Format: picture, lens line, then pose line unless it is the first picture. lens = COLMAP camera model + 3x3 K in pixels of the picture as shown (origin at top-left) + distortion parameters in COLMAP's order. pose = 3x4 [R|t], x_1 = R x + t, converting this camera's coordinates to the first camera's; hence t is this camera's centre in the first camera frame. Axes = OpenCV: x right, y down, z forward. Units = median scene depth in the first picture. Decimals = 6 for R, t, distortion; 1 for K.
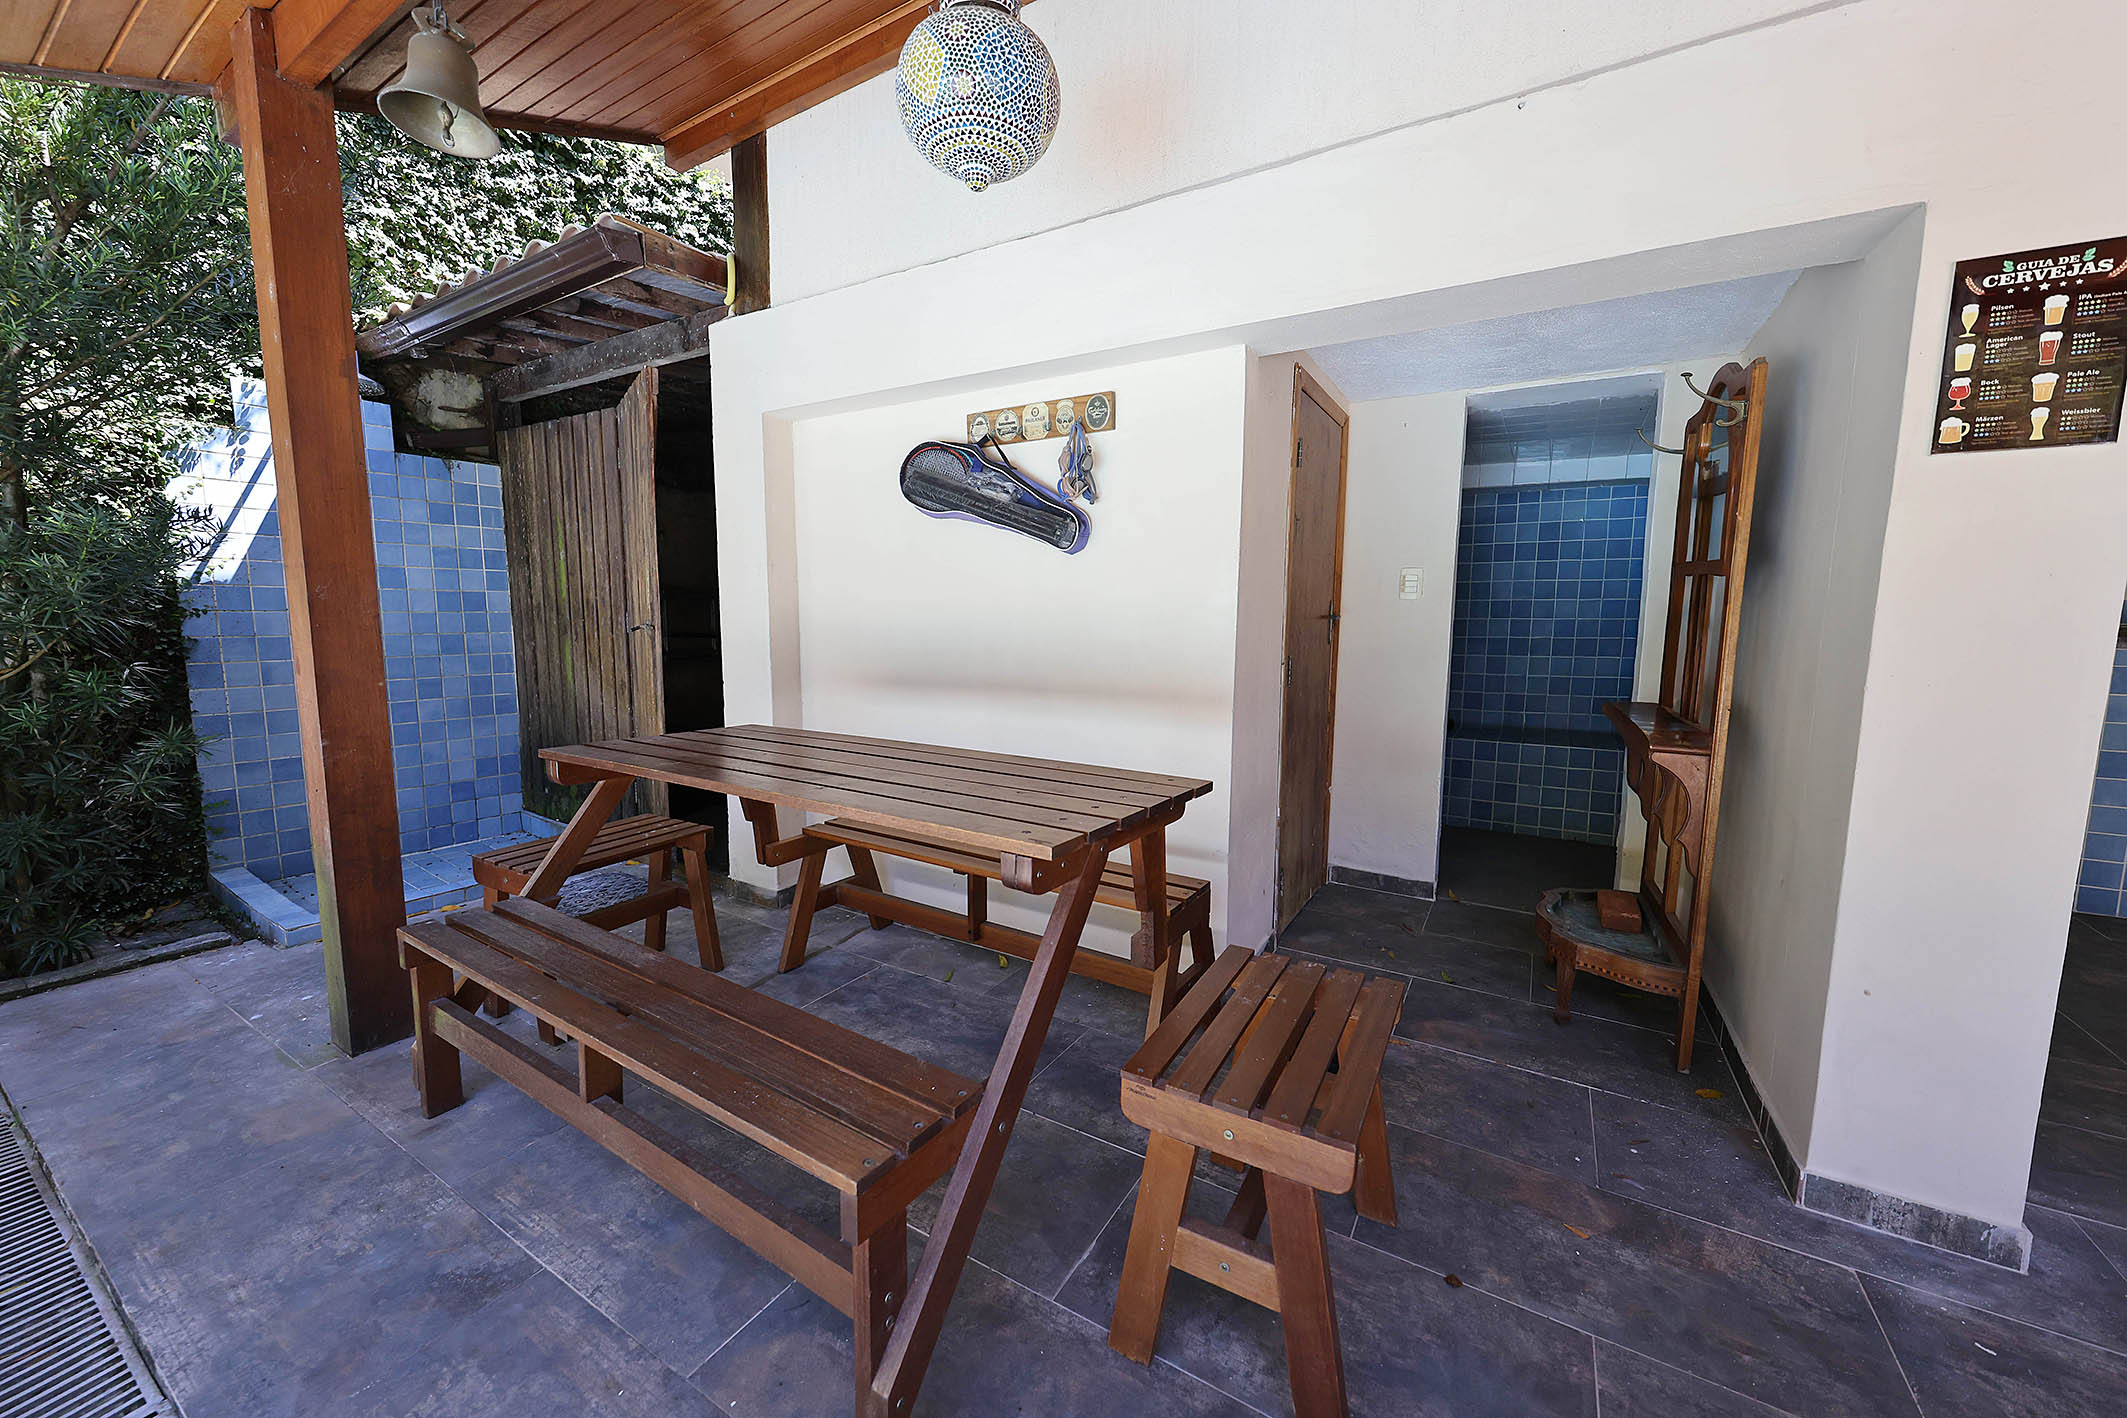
lens RADIAL K [[774.1, 0, 1055.5], [0, 774.1, 700.3], [0, 0, 1]] dist [0.000063, 0.000117]
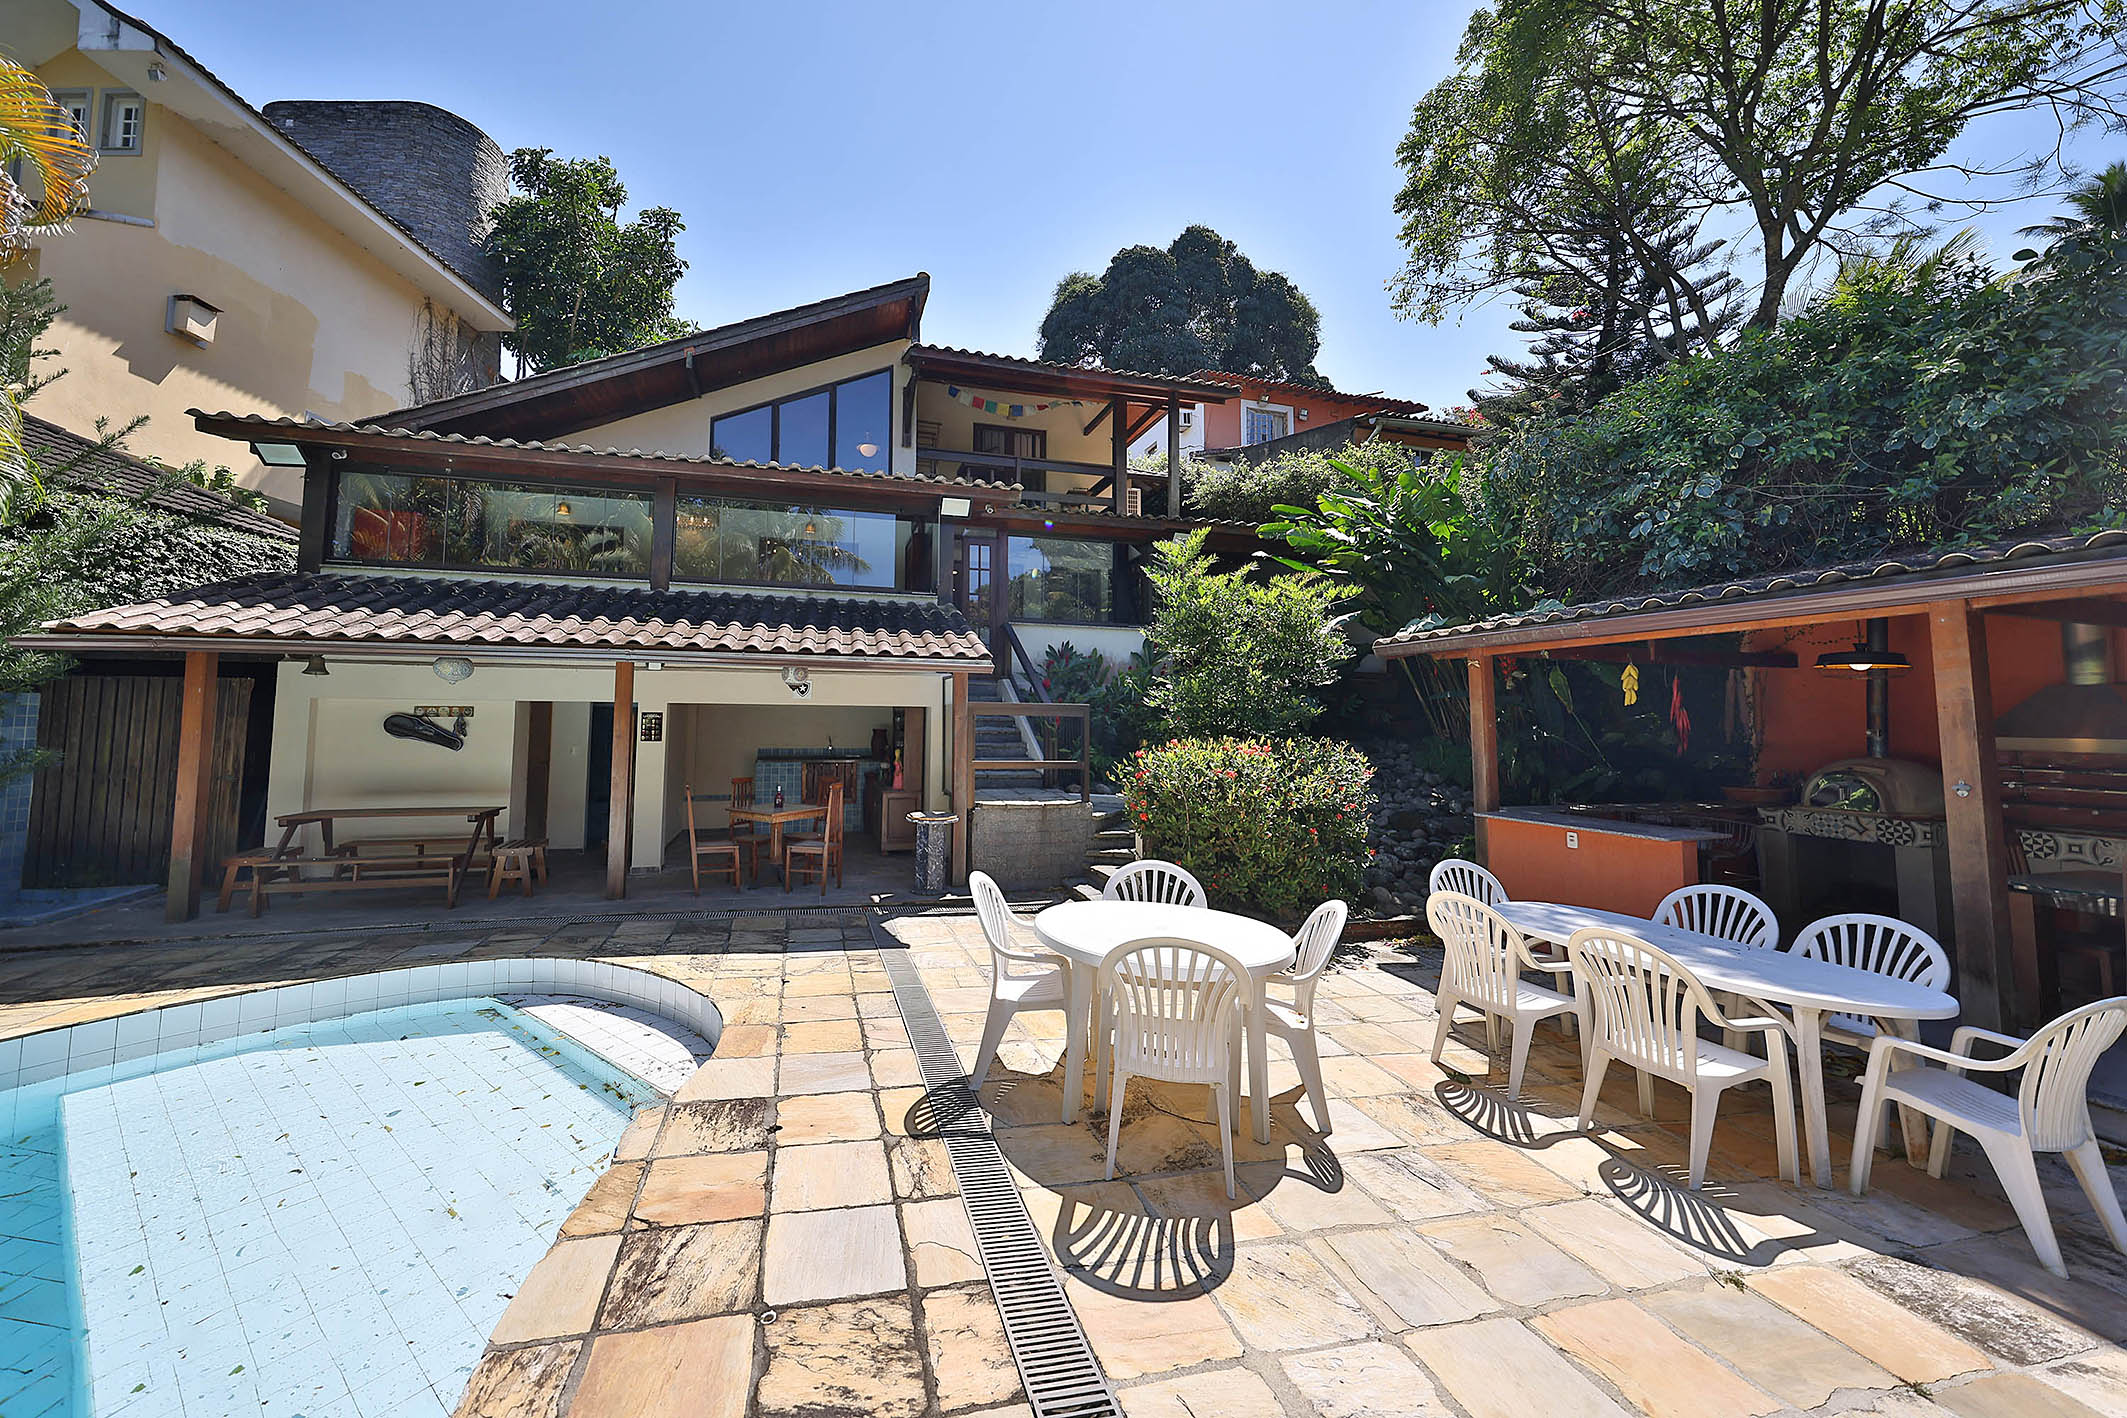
lens RADIAL K [[771.2, 0, 1014.1], [0, 771.2, 668.9], [0, 0, 1]] dist [-0.000088, -0.000109]
pose [[0.690074, 0.048790, 0.722092, -1.357839], [0.079535, 0.986570, -0.142669, 0.251997], [-0.719355, 0.155884, 0.676926, -5.658019]]
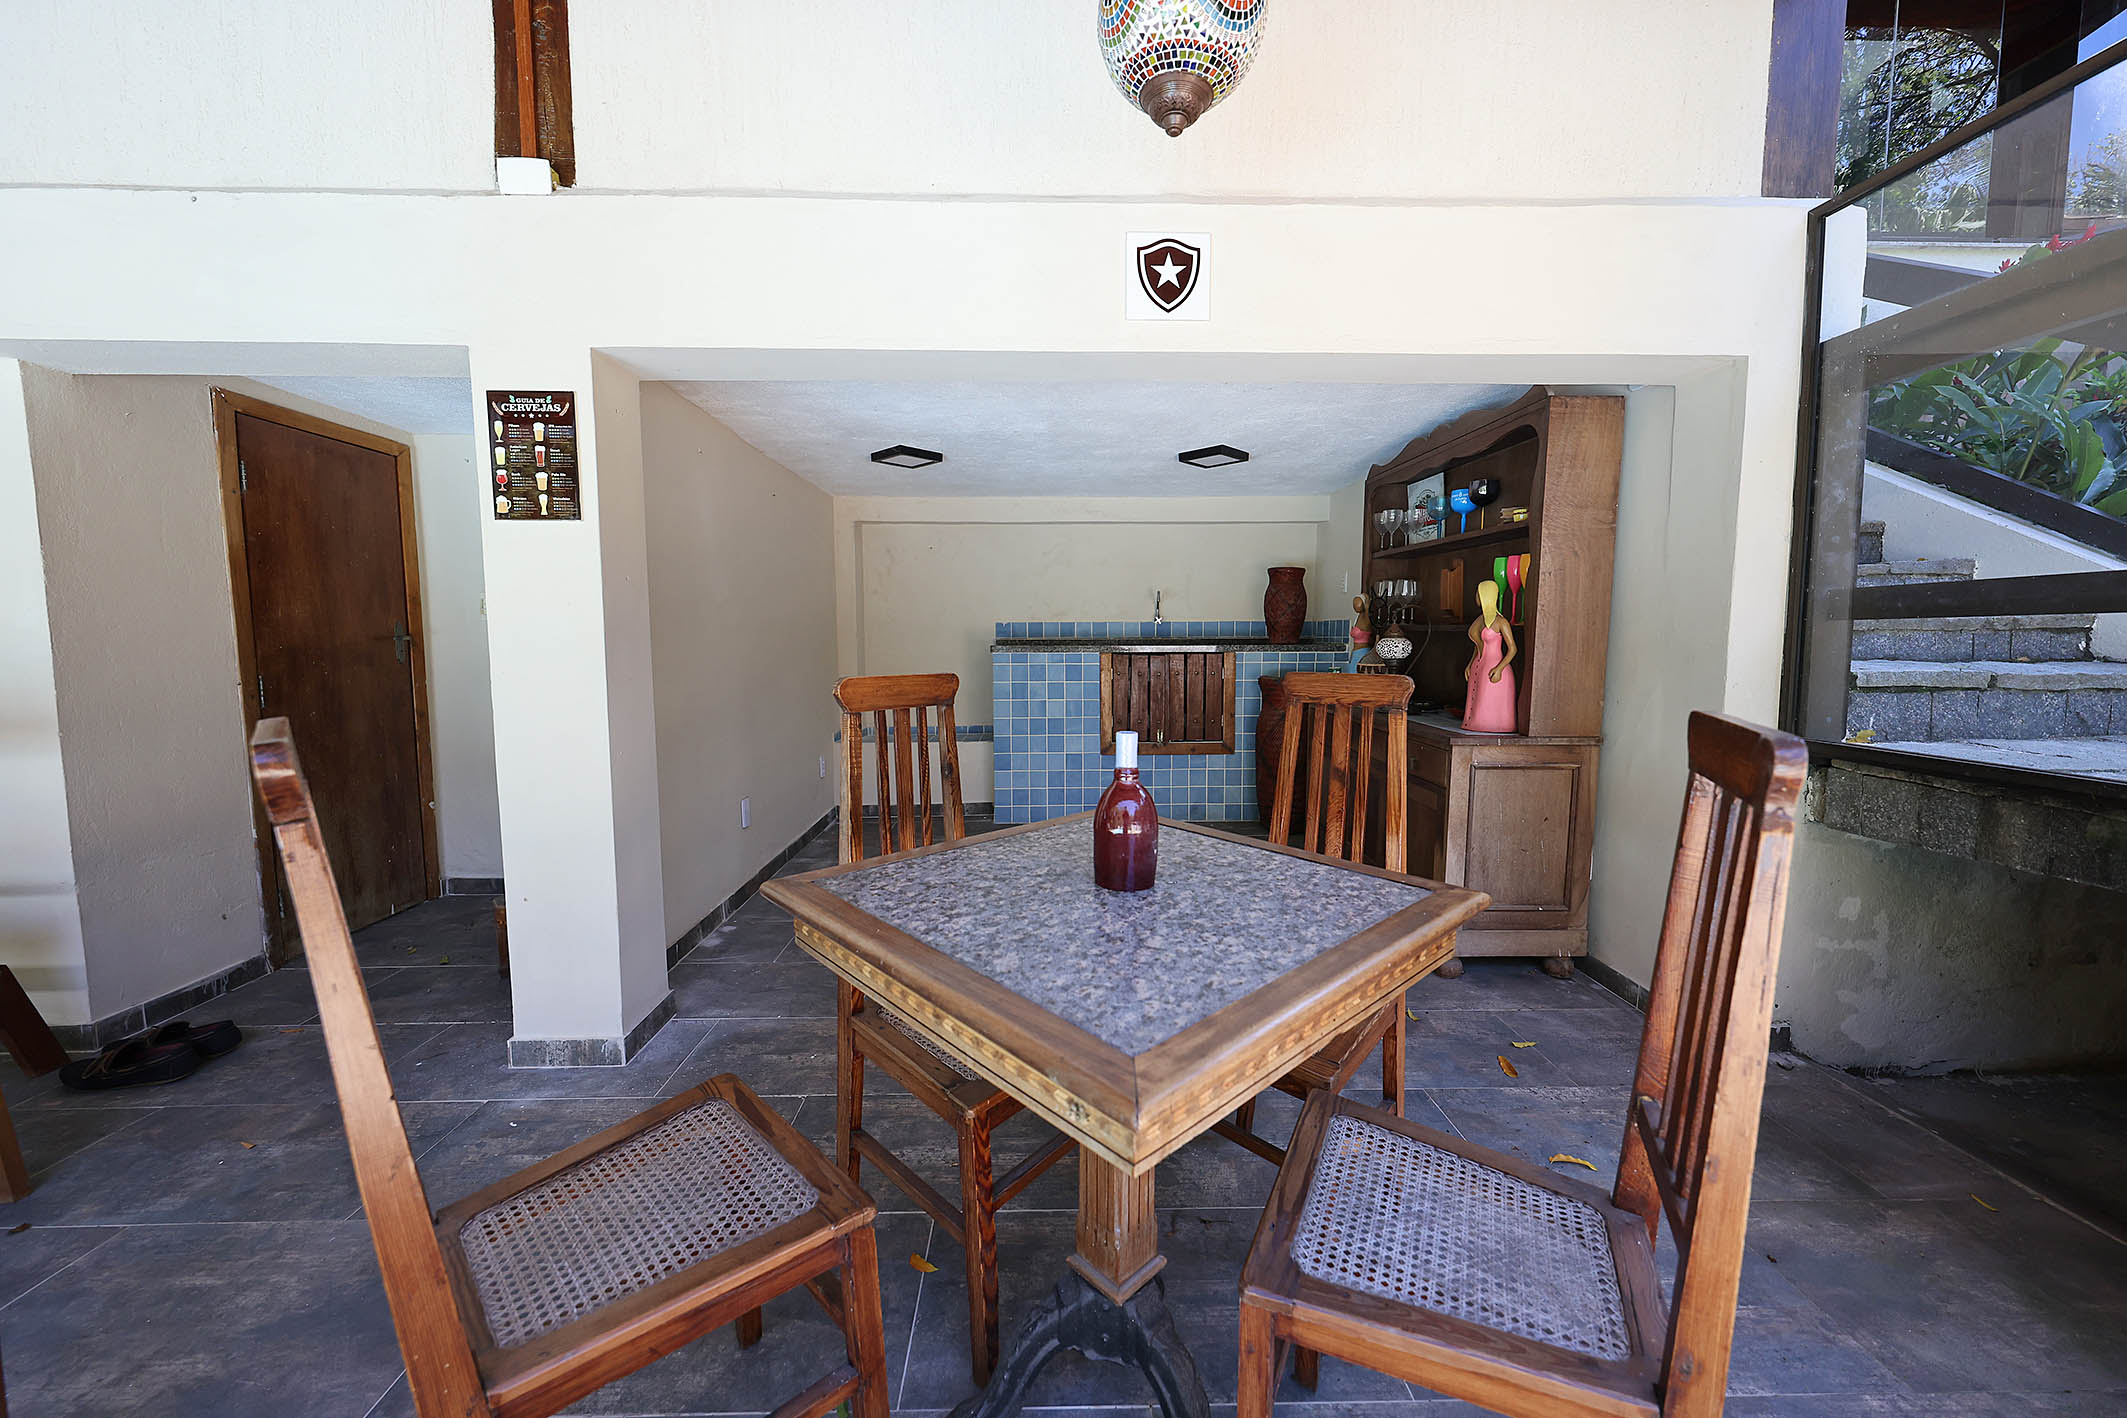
lens RADIAL K [[774.1, 0, 1061.6], [0, 774.1, 704.8], [0, 0, 1]] dist [0.000063, 0.000117]
pose [[0.845112, -0.055256, 0.531727, 1.270390], [0.069693, 0.997543, -0.007106, 0.114838], [-0.530028, 0.043063, 0.846886, -0.795281]]
